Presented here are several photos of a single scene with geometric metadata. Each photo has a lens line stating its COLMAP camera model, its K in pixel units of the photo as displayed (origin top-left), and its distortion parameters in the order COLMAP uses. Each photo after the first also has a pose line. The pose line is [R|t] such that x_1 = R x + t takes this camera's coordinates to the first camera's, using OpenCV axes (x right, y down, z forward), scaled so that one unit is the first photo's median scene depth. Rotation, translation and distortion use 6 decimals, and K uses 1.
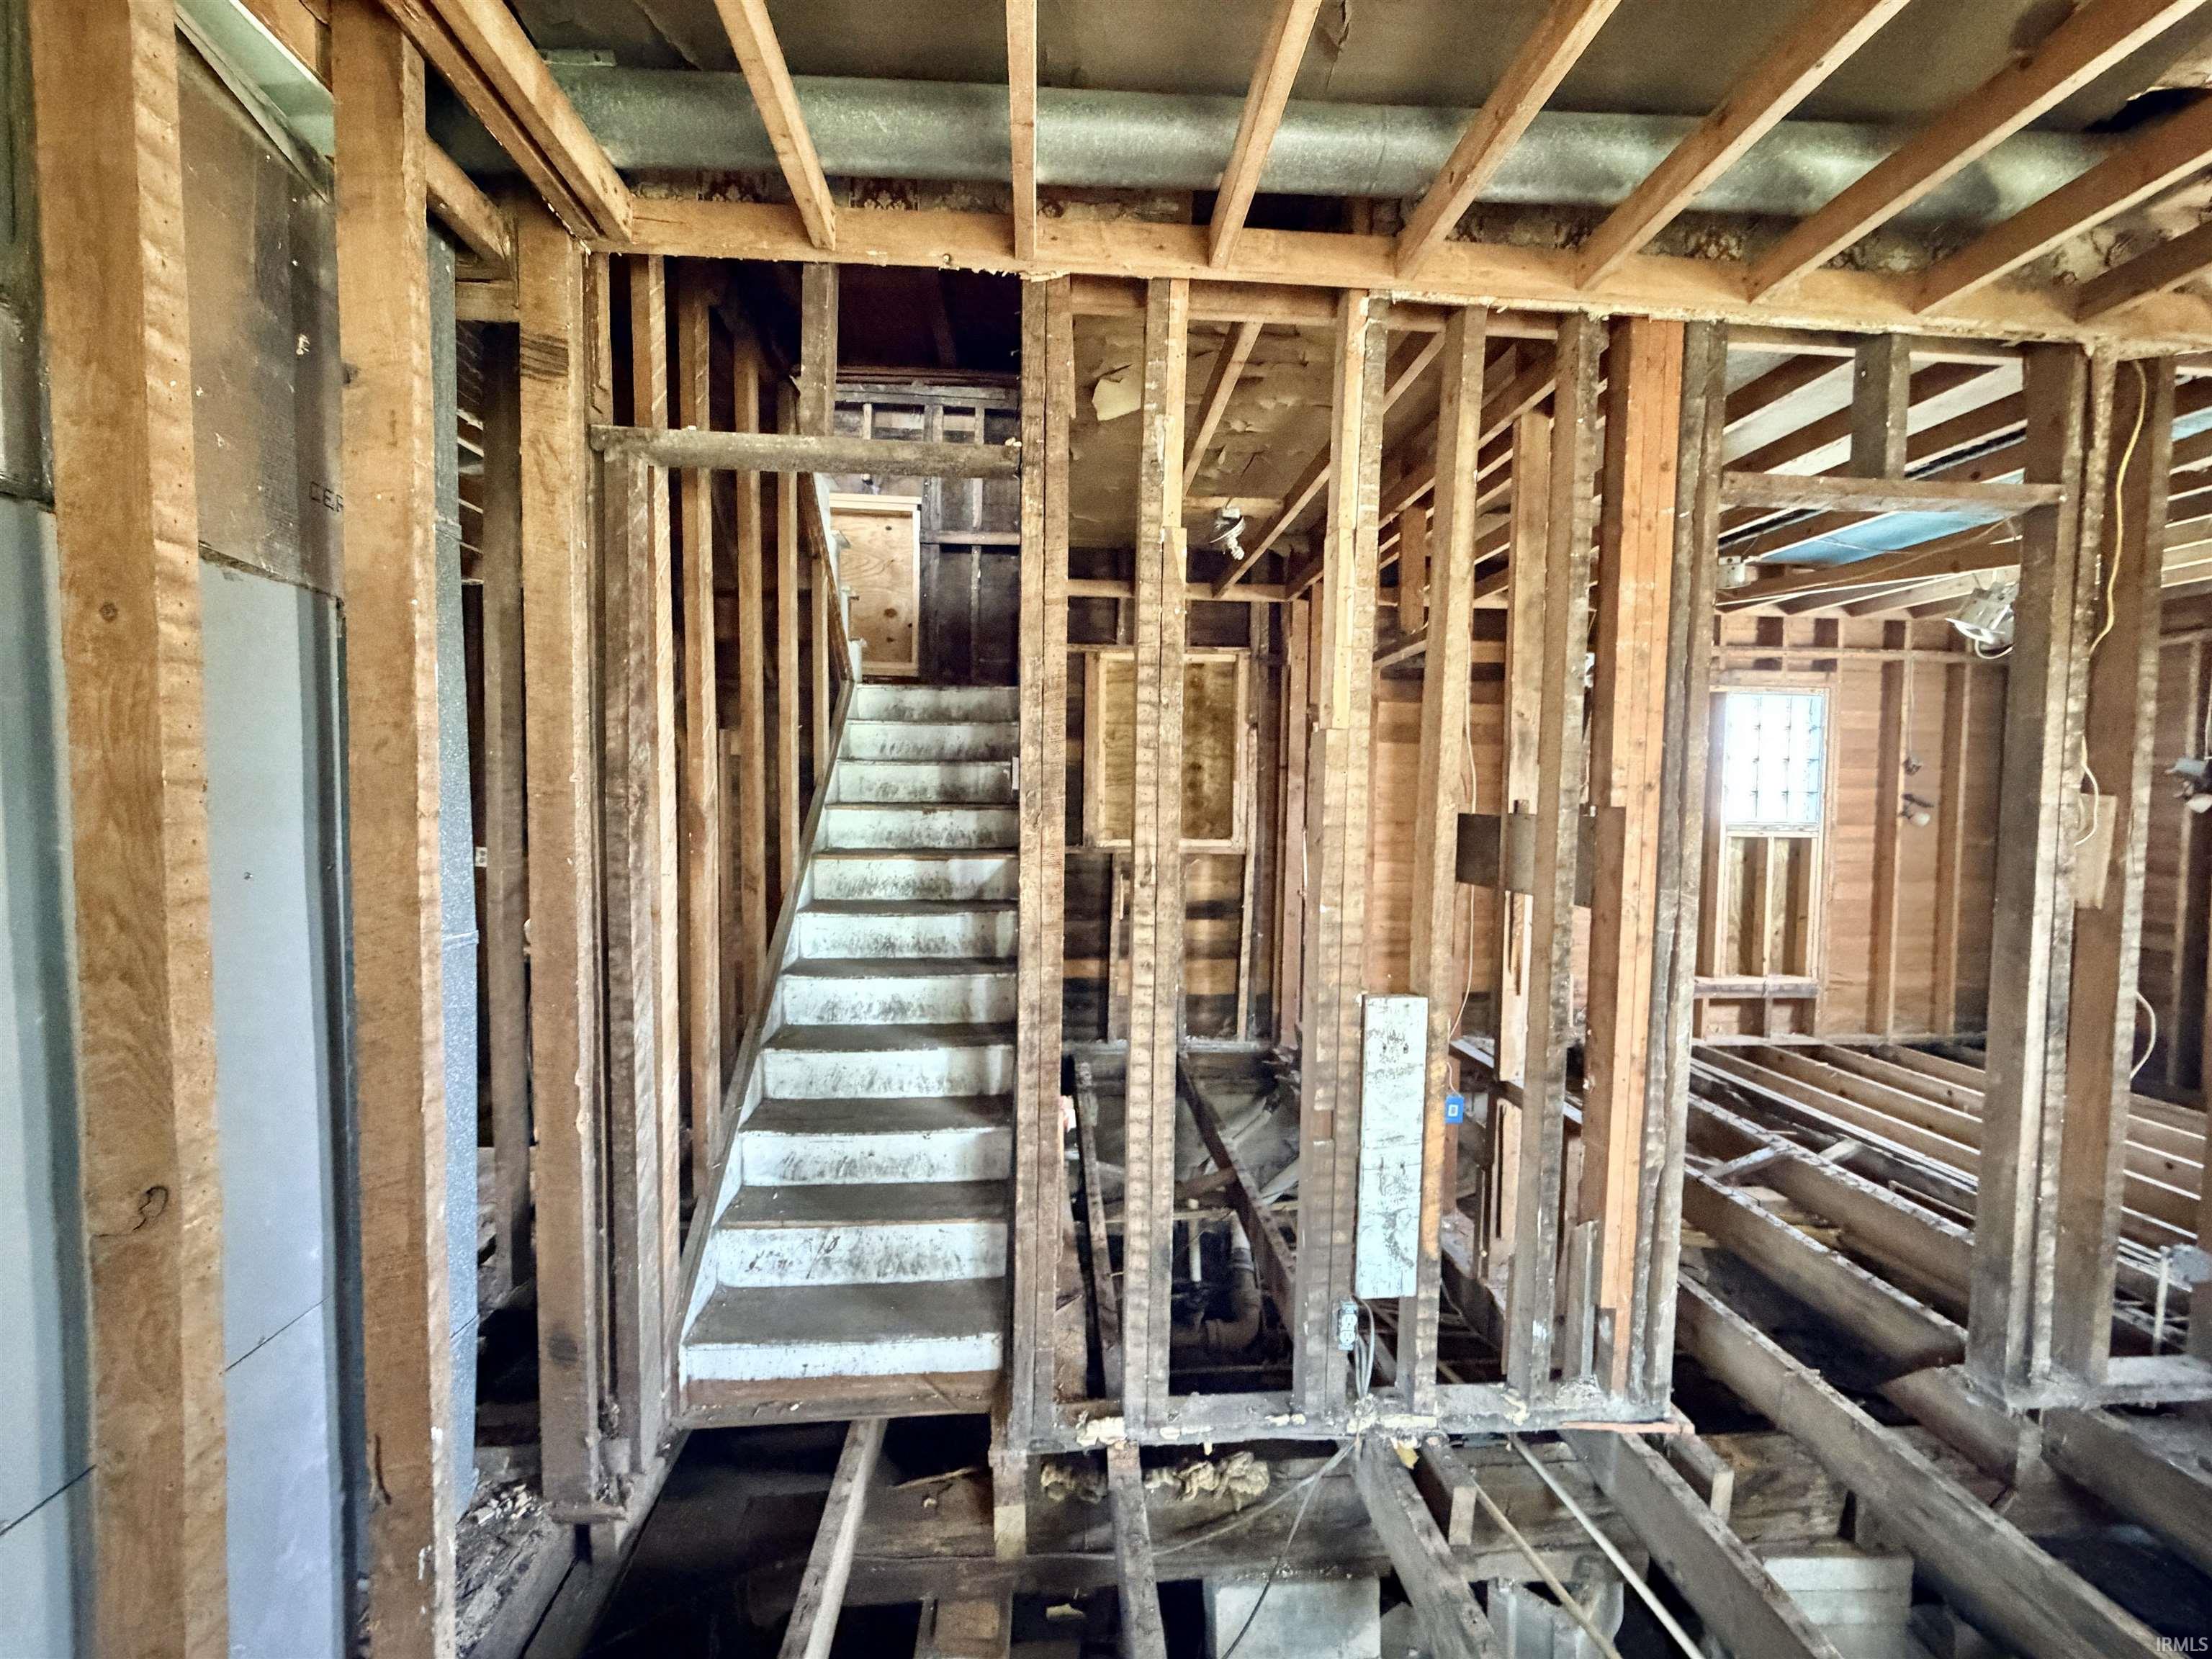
lens RADIAL K [[887.8, 0, 1100.4], [0, 887.8, 832.7], [0, 0, 1]] dist [-0.000583, 0.000139]
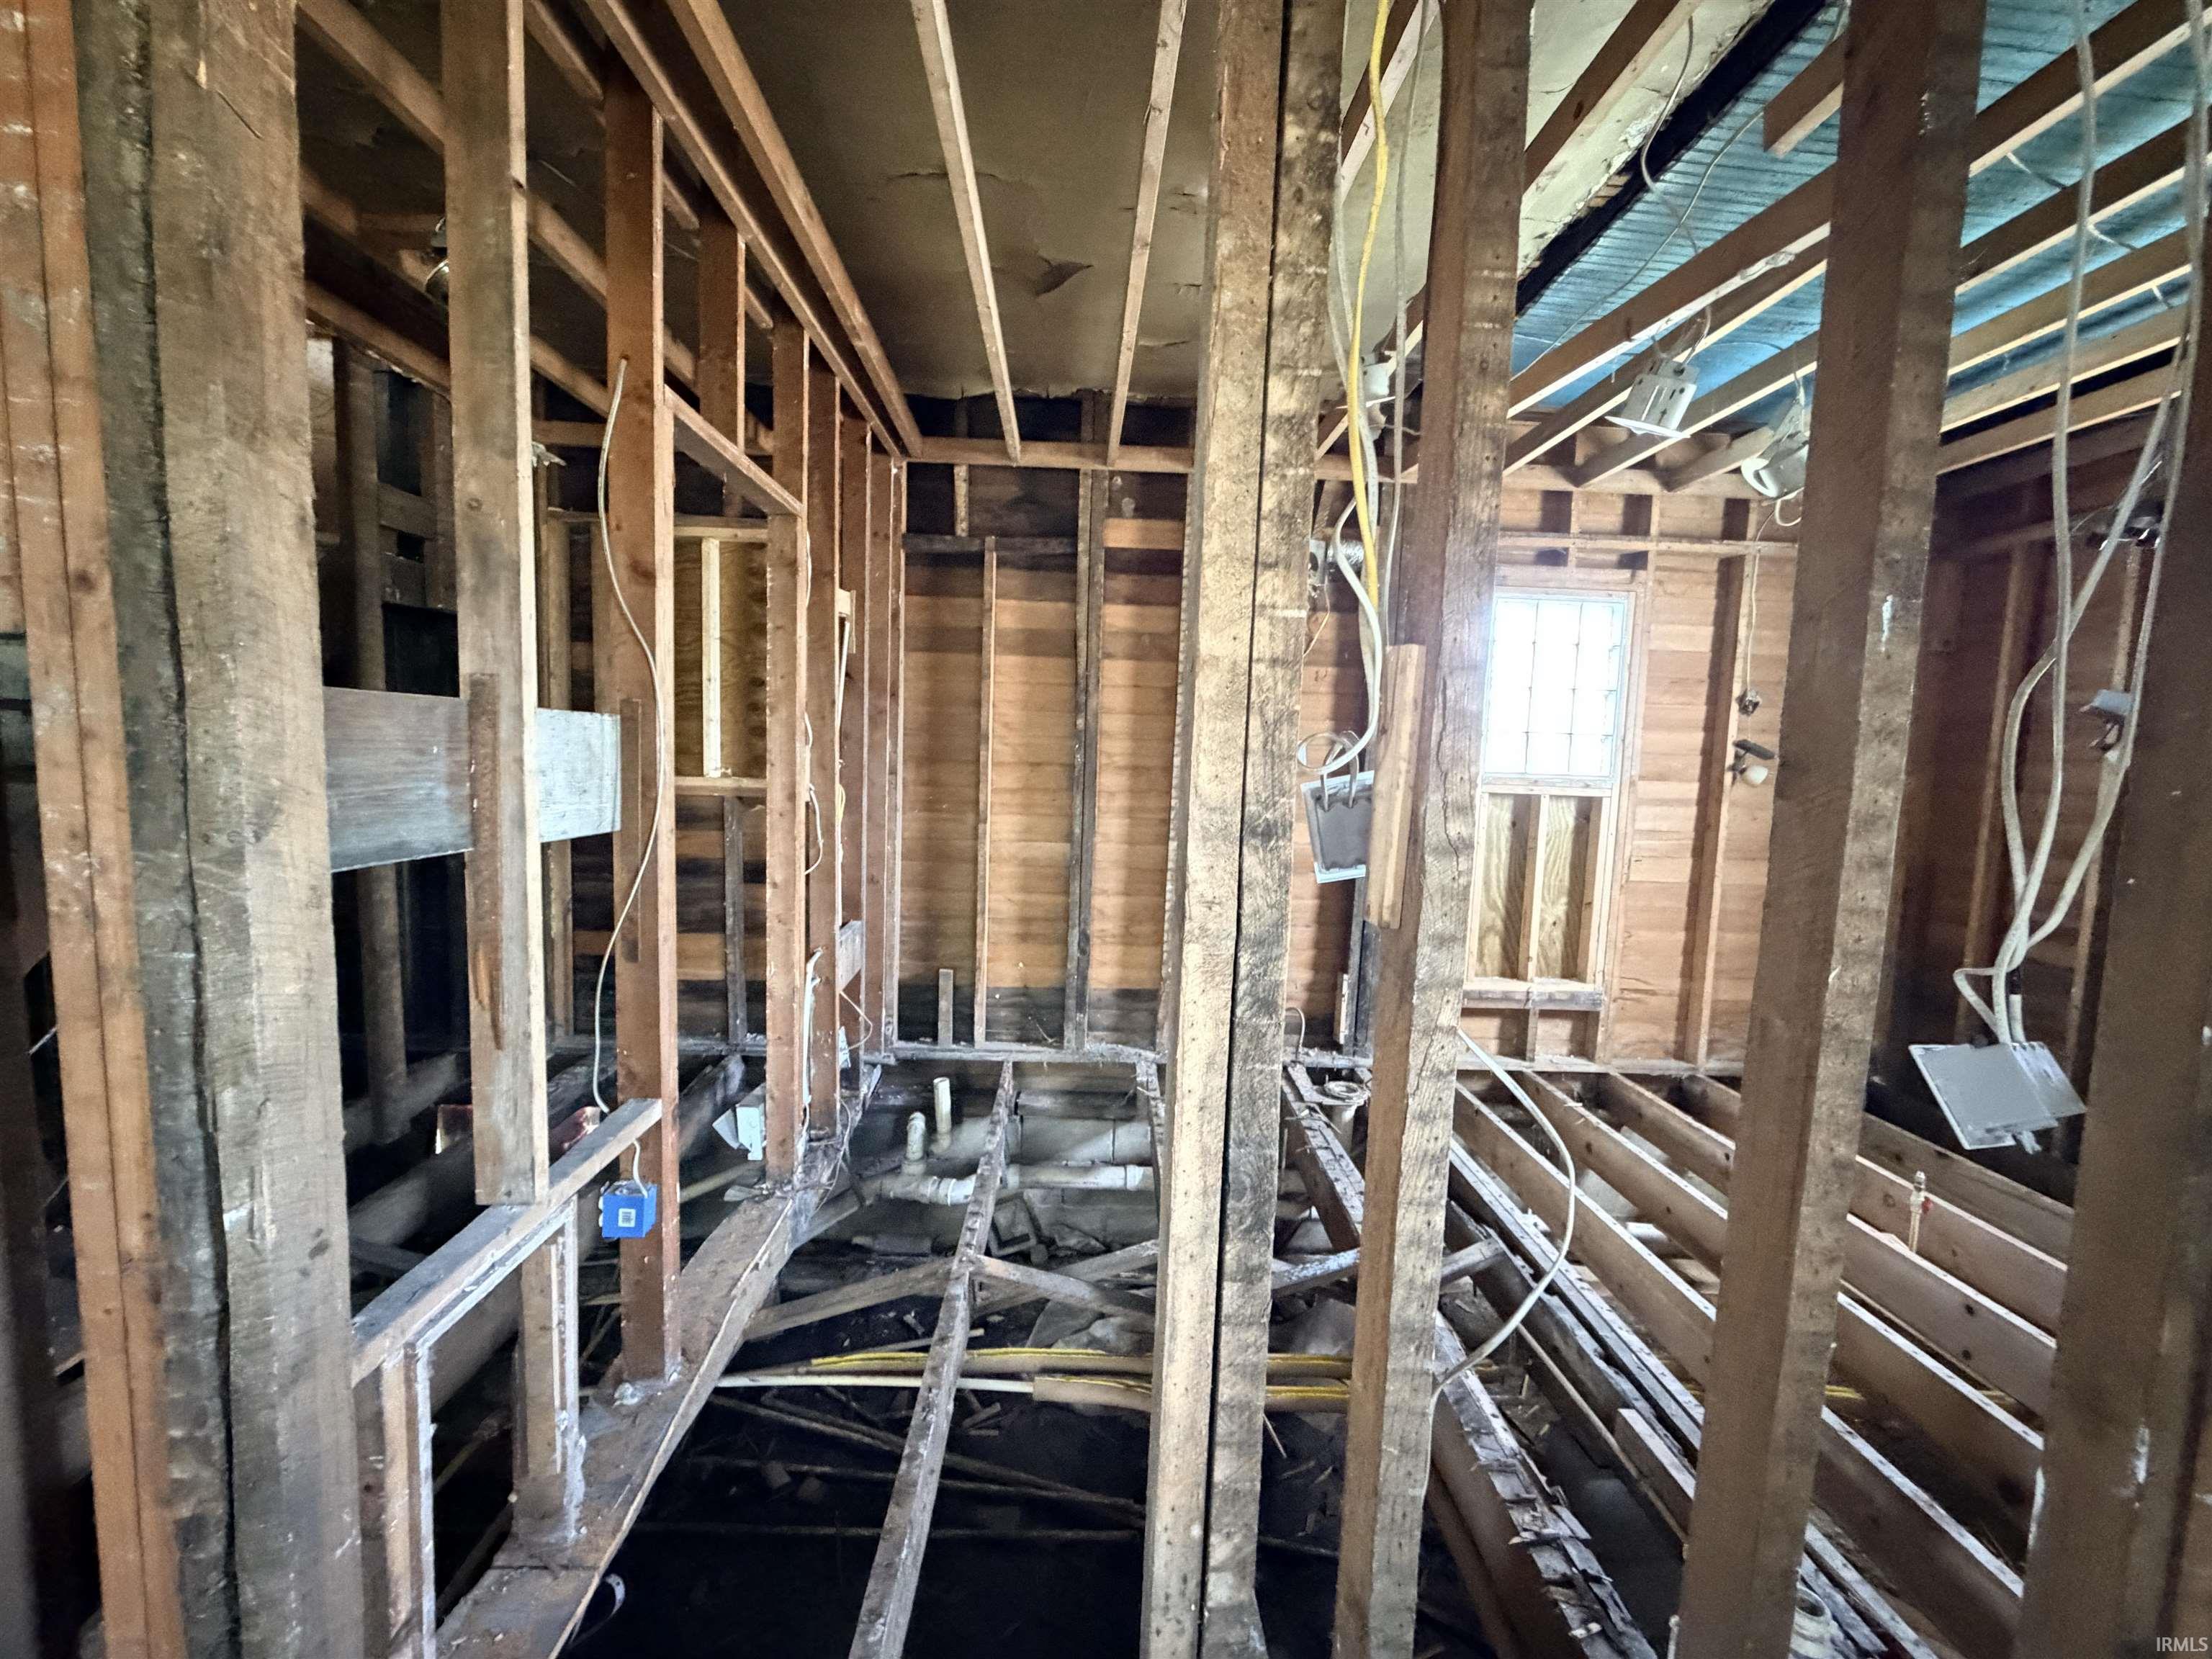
lens RADIAL K [[887.8, 0, 1105.6], [0, 887.8, 834.3], [0, 0, 1]] dist [-0.000583, 0.000139]
pose [[0.998958, 0.025099, -0.038129, 0.414923], [-0.023268, 0.998589, 0.047740, 0.010991], [0.039273, -0.046803, 0.998132, 0.243103]]
